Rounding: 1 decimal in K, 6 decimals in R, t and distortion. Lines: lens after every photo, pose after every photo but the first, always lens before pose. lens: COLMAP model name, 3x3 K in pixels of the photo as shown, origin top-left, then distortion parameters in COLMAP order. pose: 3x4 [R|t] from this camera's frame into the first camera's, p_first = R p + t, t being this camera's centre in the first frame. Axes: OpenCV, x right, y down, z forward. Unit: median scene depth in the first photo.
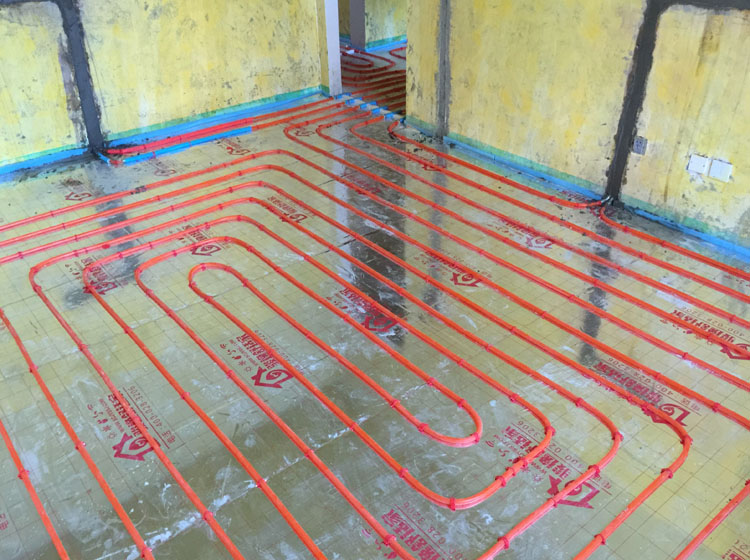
lens RADIAL K [[671.7, 0, 375.9], [0, 671.7, 296.7], [0, 0, 1]] dist [0.055313, -0.064562]
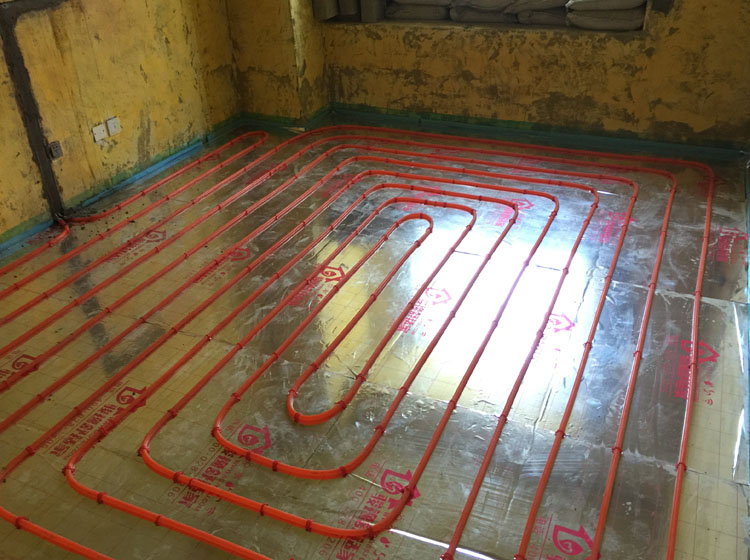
lens RADIAL K [[671.7, 0, 375.5], [0, 671.7, 281.3], [0, 0, 1]] dist [0.055313, -0.064562]
pose [[-0.426614, -0.447729, 0.785837, -0.732217], [0.534852, 0.575769, 0.618403, -0.490979], [-0.729338, 0.684126, -0.006162, 0.789533]]
